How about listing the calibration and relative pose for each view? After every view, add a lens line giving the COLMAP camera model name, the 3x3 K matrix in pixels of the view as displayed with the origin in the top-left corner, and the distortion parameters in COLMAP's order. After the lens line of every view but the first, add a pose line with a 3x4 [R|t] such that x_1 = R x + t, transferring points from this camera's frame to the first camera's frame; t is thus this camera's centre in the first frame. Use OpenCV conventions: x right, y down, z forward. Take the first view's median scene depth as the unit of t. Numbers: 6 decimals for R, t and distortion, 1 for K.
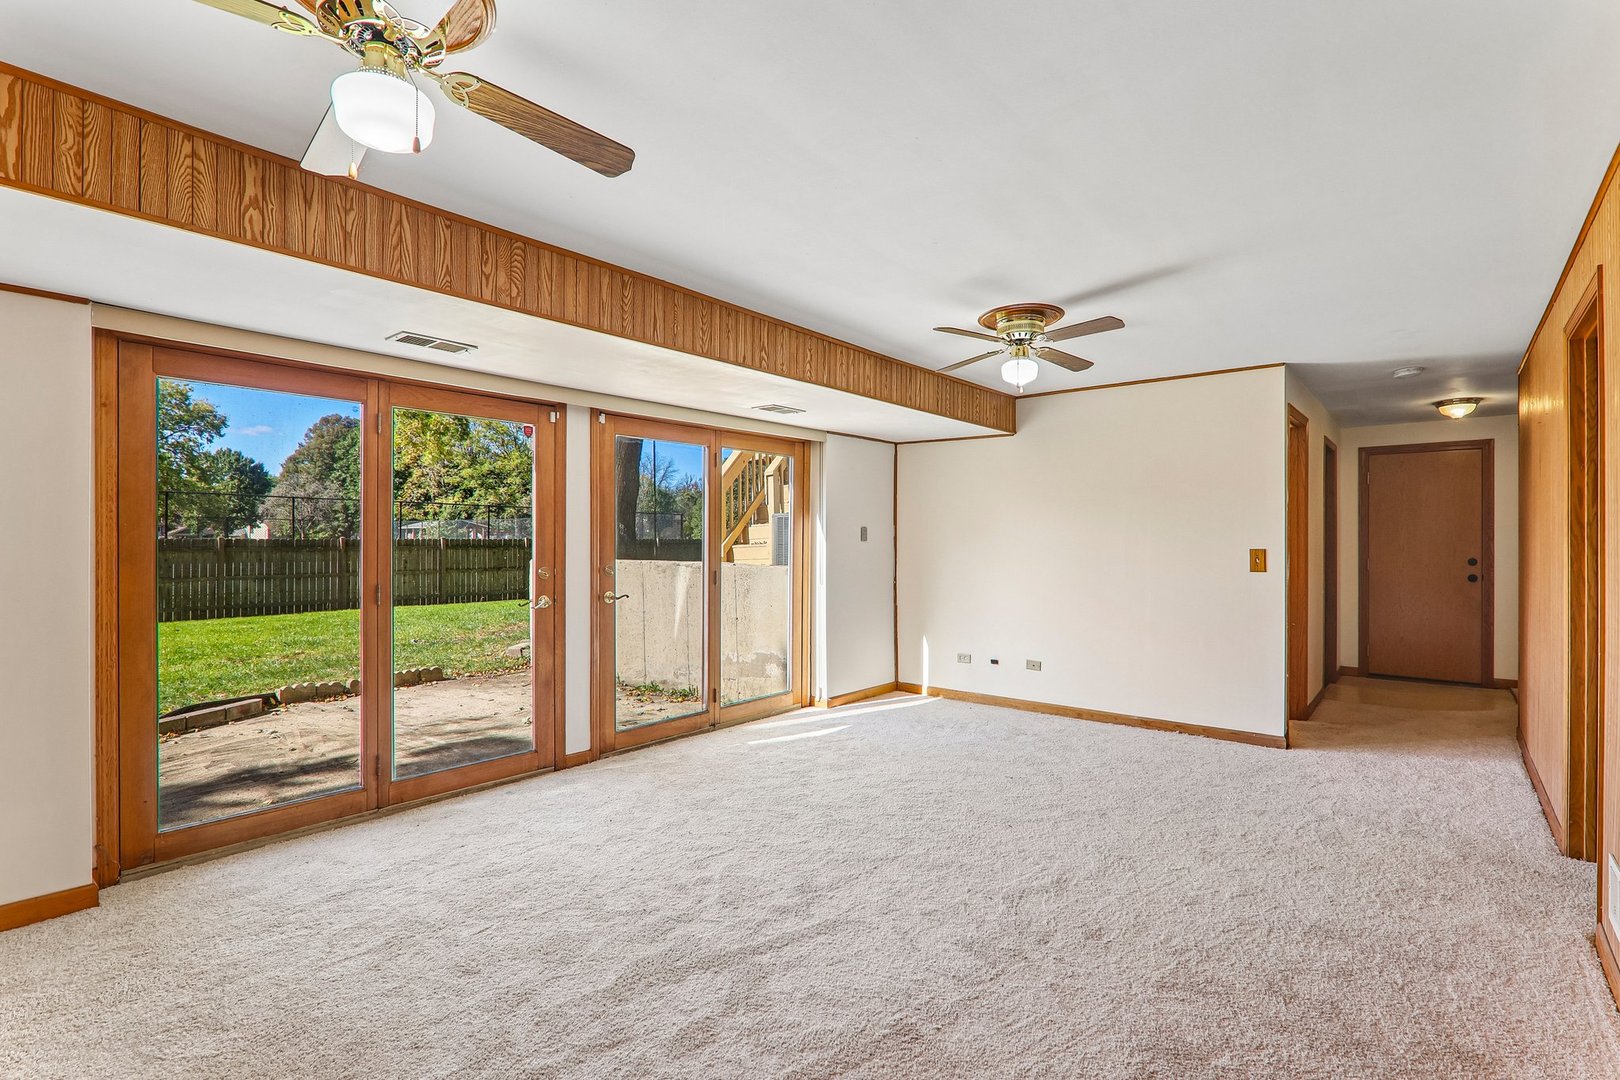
lens RADIAL K [[745.4, 0, 812.0], [0, 745.4, 540.0], [0, 0, 1]] dist [-0.016763, 0.001516]
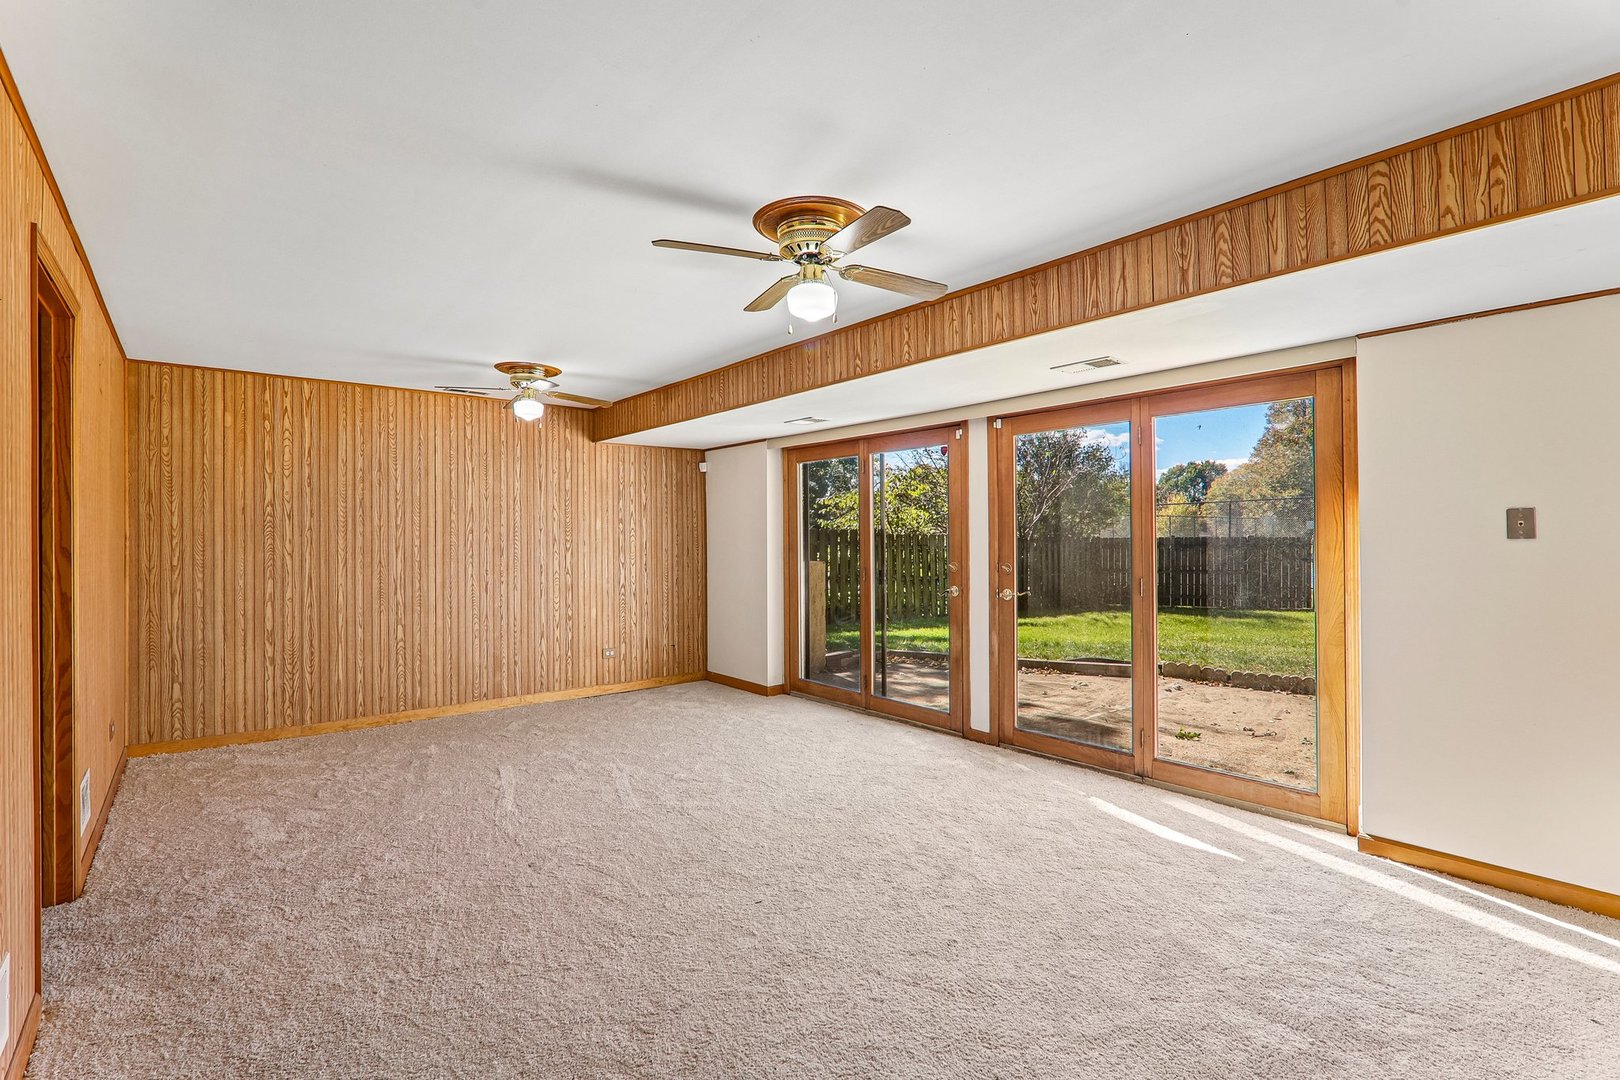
lens RADIAL K [[745.4, 0, 811.7], [0, 745.4, 533.4], [0, 0, 1]] dist [-0.016763, 0.001516]
pose [[-0.168512, -0.009173, -0.985657, 0.799097], [0.004839, 0.999937, -0.010133, 0.001346], [0.985688, -0.006478, -0.168457, 0.914762]]
